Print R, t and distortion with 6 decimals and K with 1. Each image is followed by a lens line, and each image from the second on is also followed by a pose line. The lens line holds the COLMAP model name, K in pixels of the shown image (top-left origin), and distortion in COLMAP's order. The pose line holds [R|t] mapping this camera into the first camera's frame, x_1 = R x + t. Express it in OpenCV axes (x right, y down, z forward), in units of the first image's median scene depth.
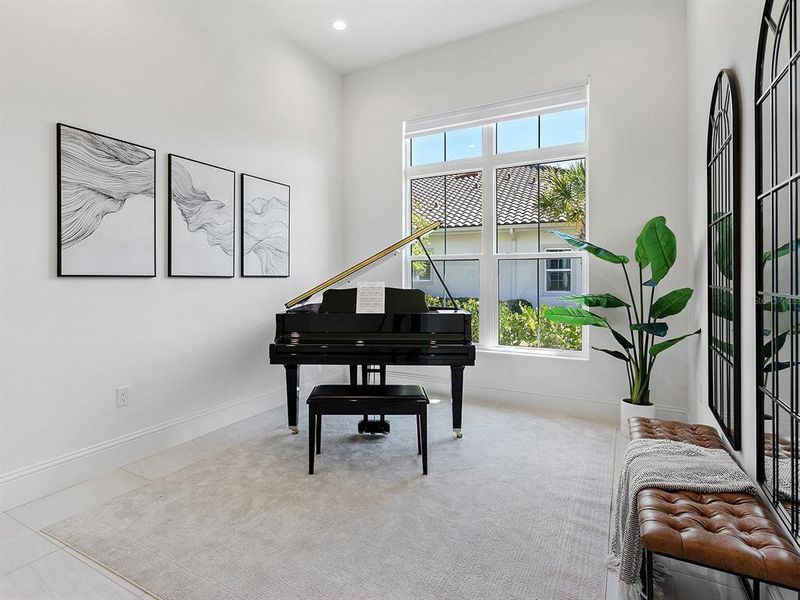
lens RADIAL K [[434.1, 0, 374.1], [0, 434.1, 282.7], [0, 0, 1]] dist [0.001045, -0.000005]
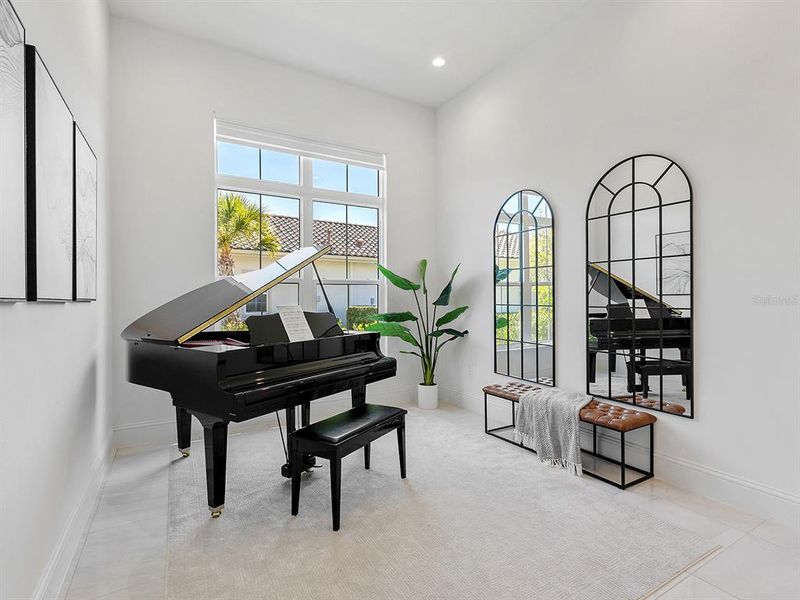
lens RADIAL K [[399.8, 0, 405.6], [0, 399.8, 302.7], [0, 0, 1]] dist [0.000653, 0.000197]
pose [[0.482866, -0.009228, 0.875645, -0.621879], [0.011960, 0.999921, 0.003942, -0.008961], [-0.875612, 0.008570, 0.482938, 0.399808]]
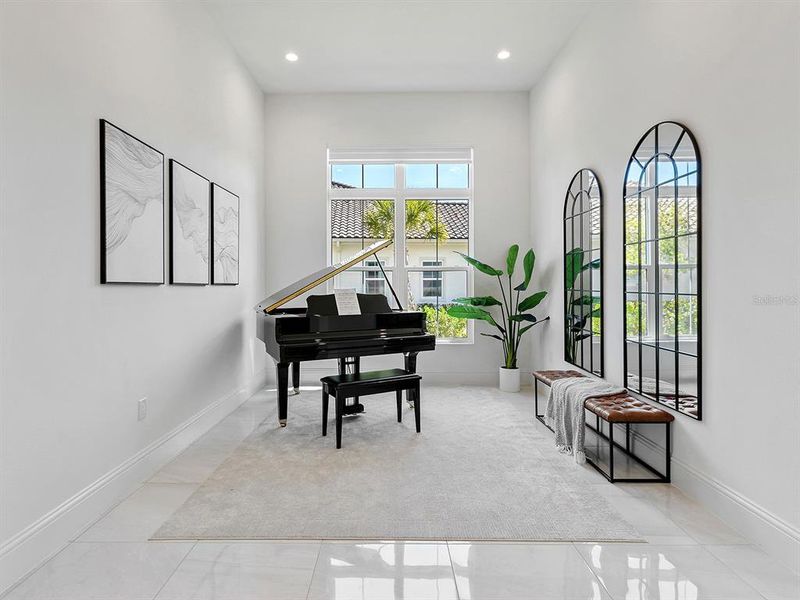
lens RADIAL K [[425.1, 0, 391.5], [0, 425.1, 289.8], [0, 0, 1]] dist [0.004308, 0.000773]
pose [[0.865458, -0.005093, 0.500955, -0.488375], [0.005869, 0.999983, 0.000027, 0.001856], [-0.500947, 0.002916, 0.865473, -0.076697]]
